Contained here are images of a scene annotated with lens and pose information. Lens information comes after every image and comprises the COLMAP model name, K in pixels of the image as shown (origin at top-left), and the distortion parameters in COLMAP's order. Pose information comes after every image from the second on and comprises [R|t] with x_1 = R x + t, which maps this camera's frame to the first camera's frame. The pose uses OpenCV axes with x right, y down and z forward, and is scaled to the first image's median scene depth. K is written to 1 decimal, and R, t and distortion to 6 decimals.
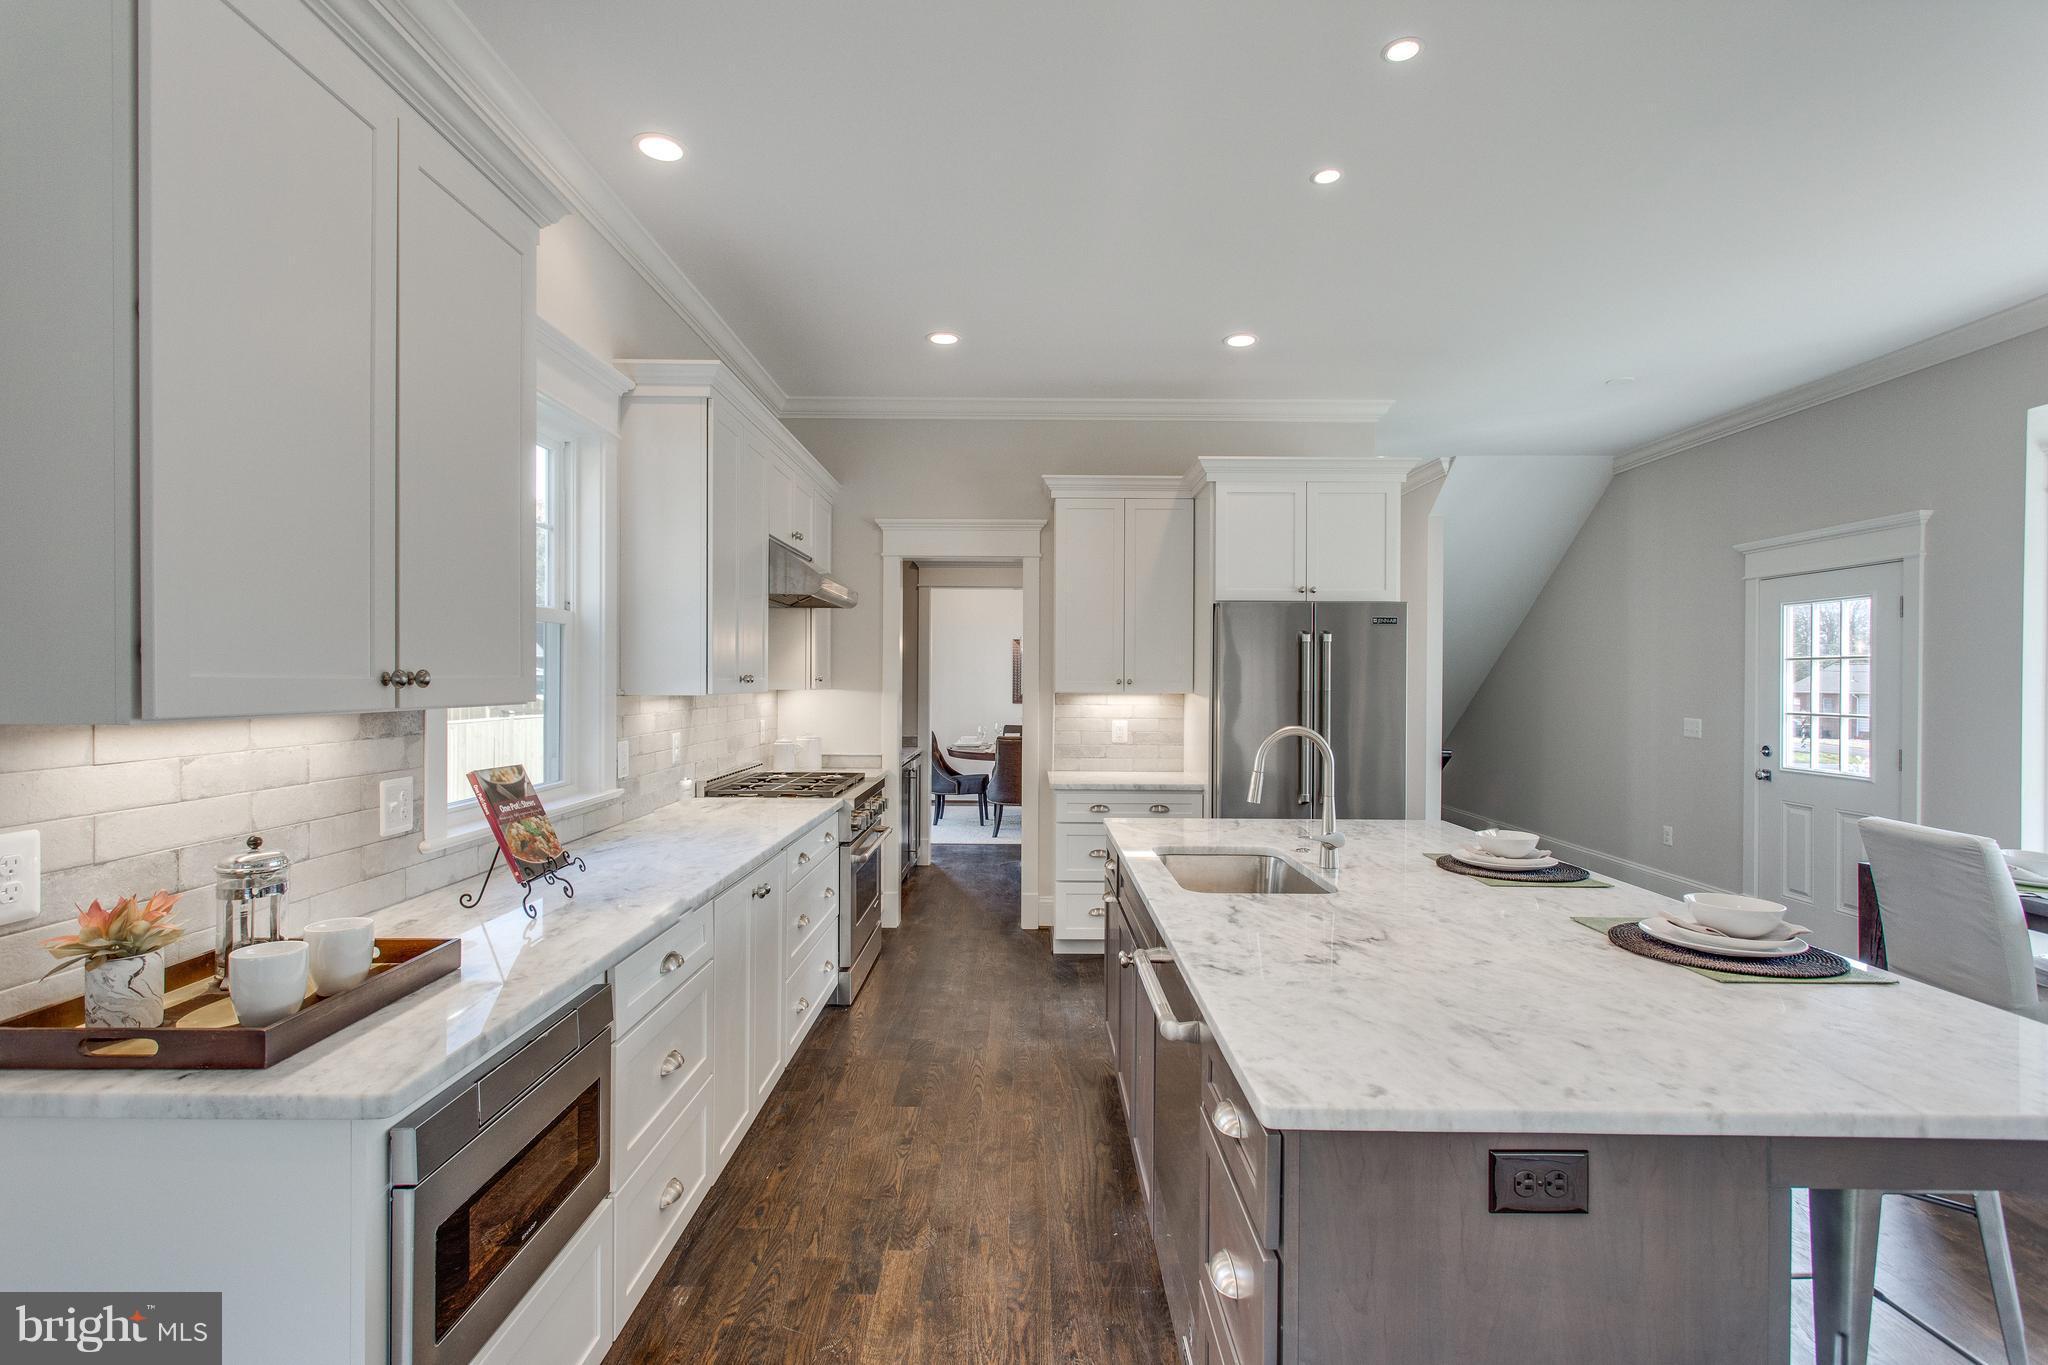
lens RADIAL K [[970.6, 0, 1025.0], [0, 970.6, 684.0], [0, 0, 1]] dist [0.005123, -0.000311]
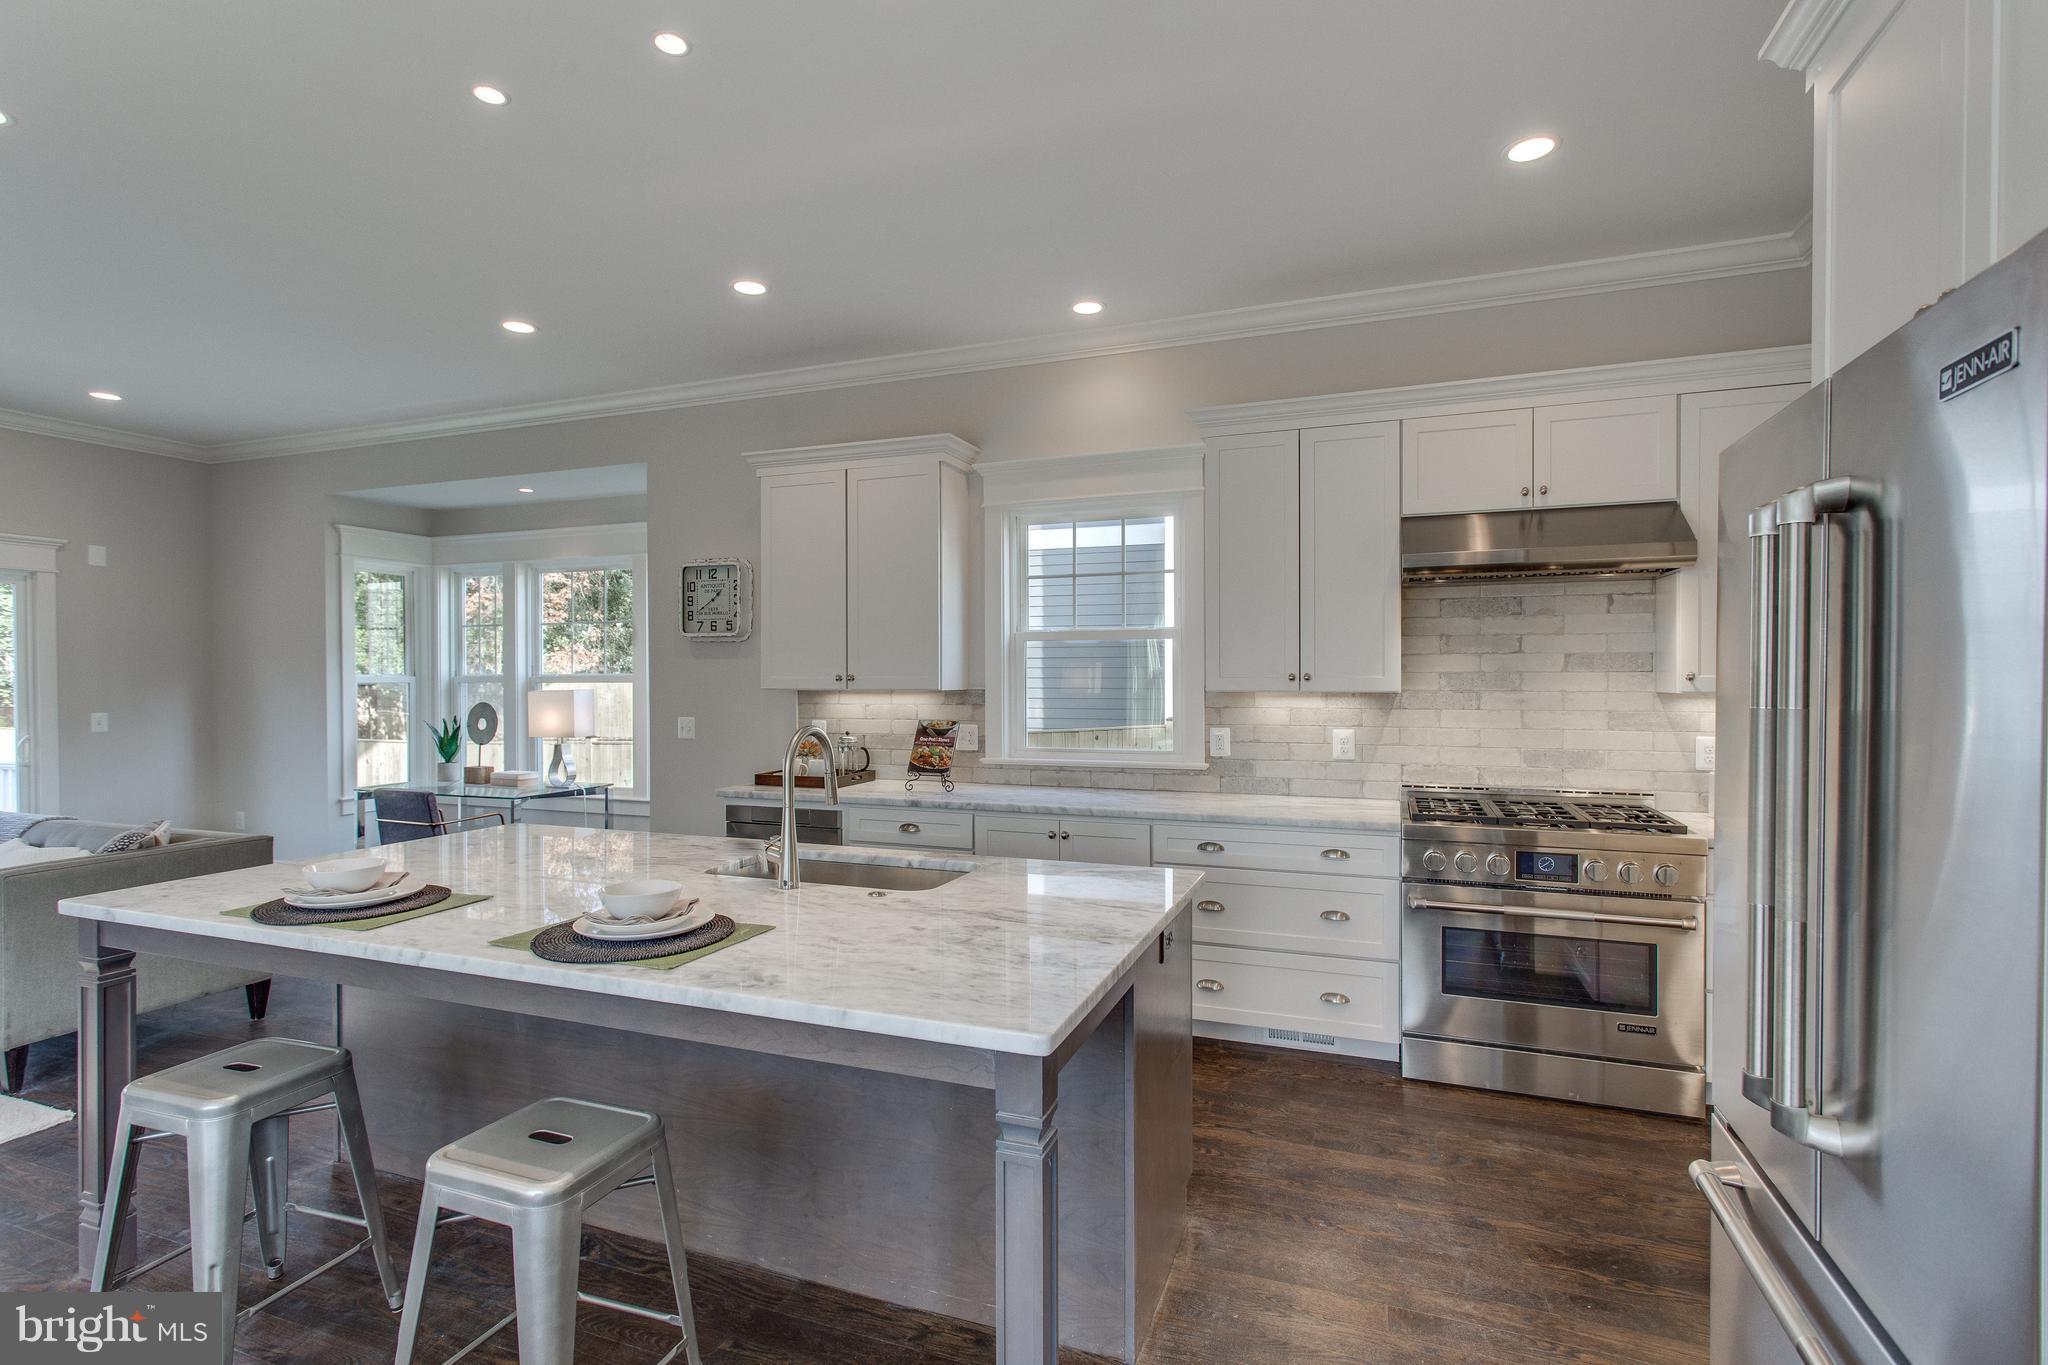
lens RADIAL K [[970.6, 0, 1022.0], [0, 970.6, 680.5], [0, 0, 1]] dist [0.005123, -0.000311]
pose [[-0.350576, -0.001788, -0.936532, 1.286061], [-0.005112, 0.999987, 0.000004, -0.000484], [0.936520, 0.004789, -0.350581, 1.814922]]
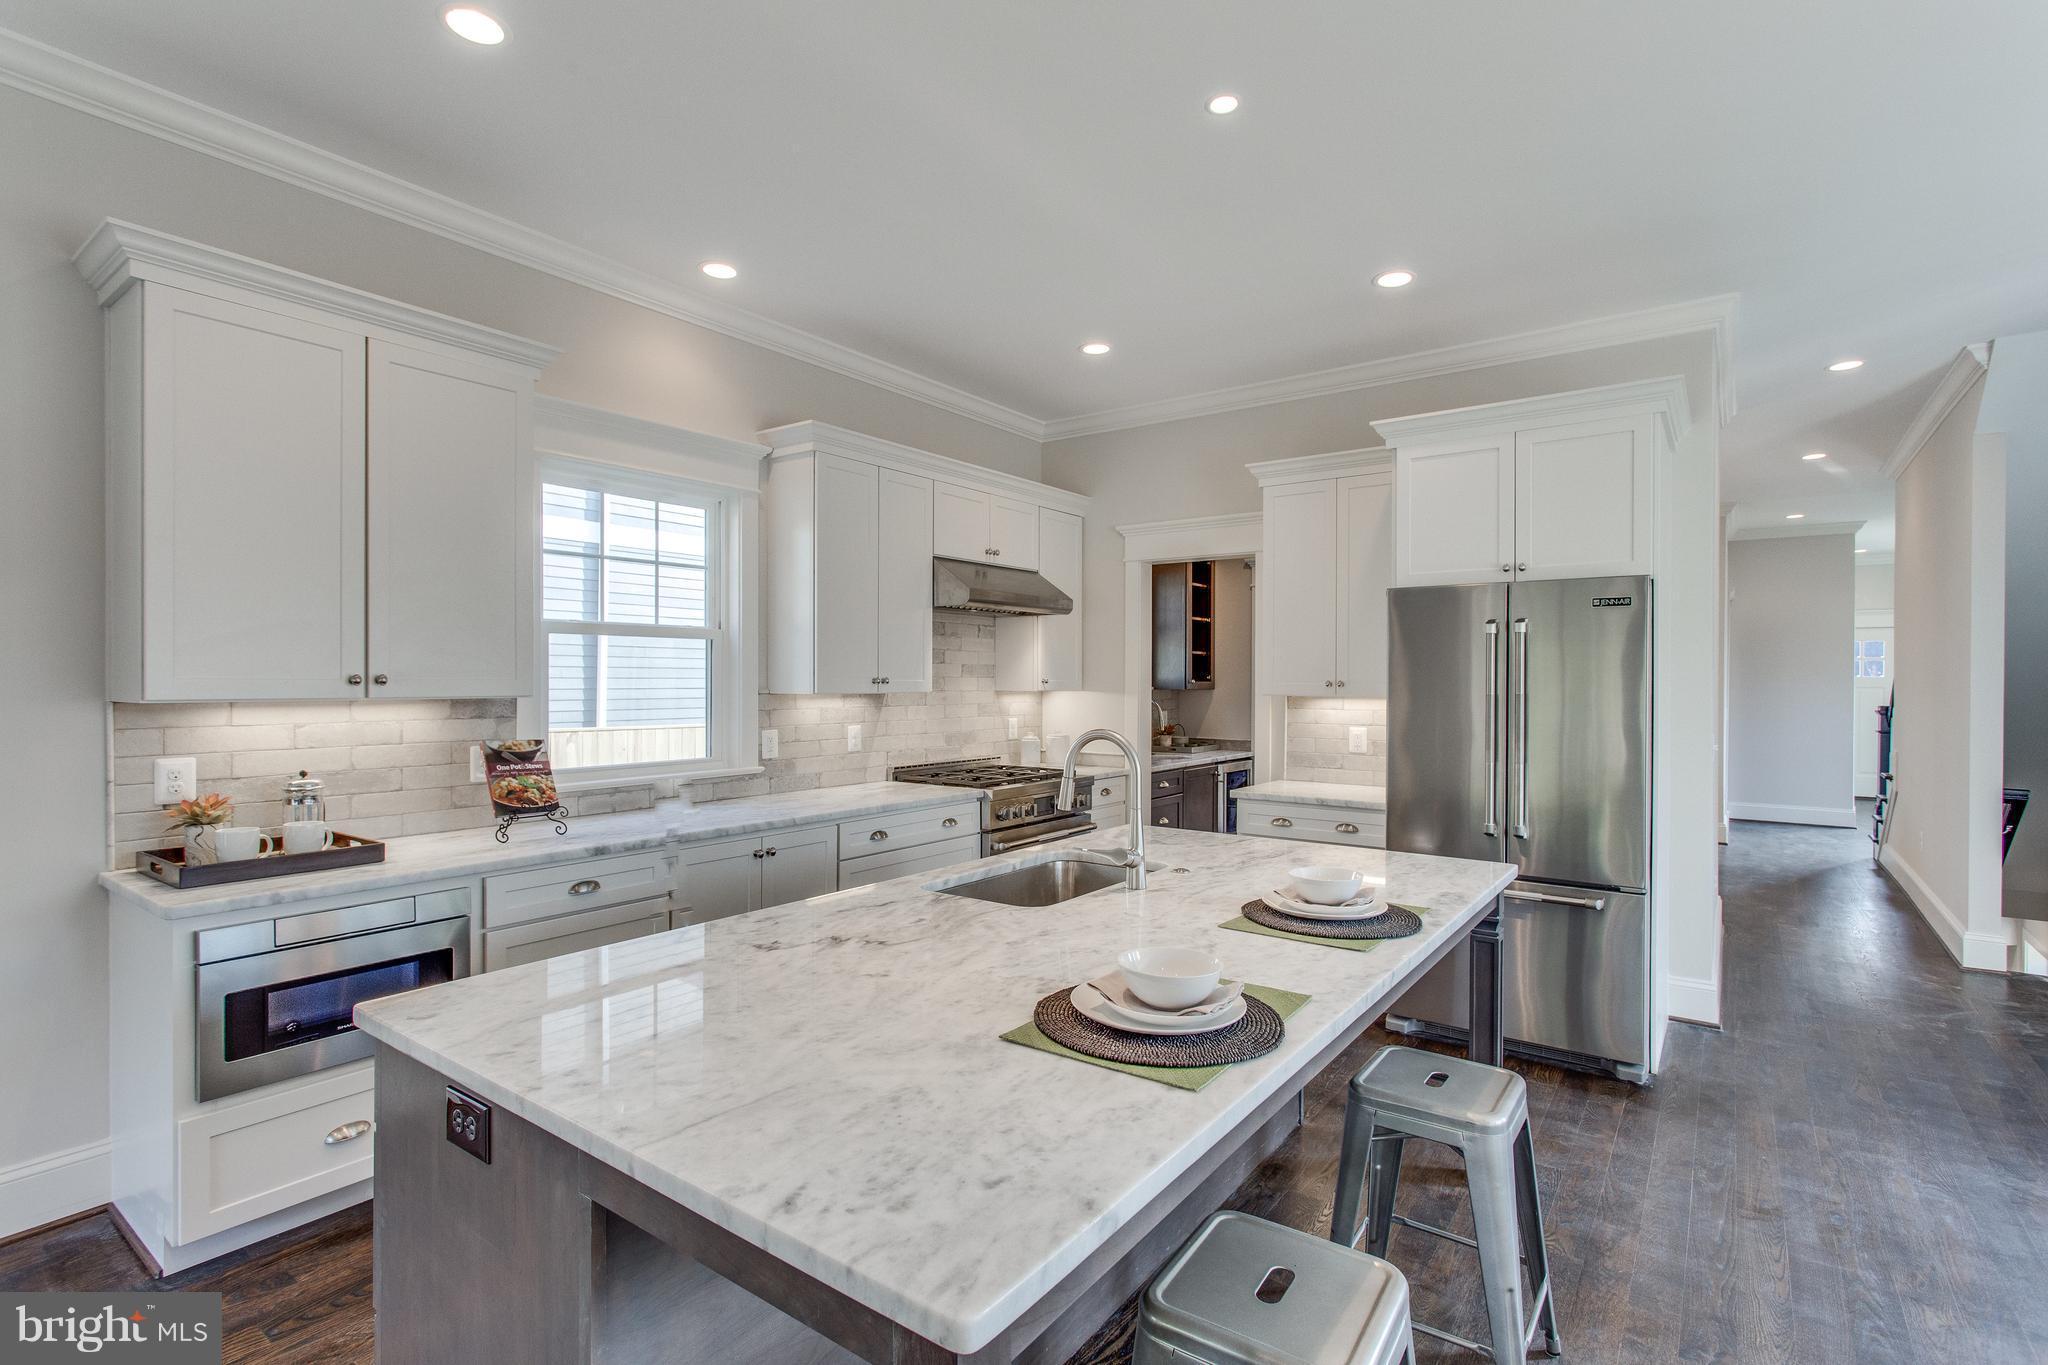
lens RADIAL K [[970.6, 0, 1021.8], [0, 970.6, 685.9], [0, 0, 1]] dist [0.005123, -0.000311]
pose [[0.806235, 0.001069, -0.591594, 0.919137], [-0.002047, 0.999997, -0.000983, 0.002778], [0.591591, 0.002004, 0.806236, 0.252795]]
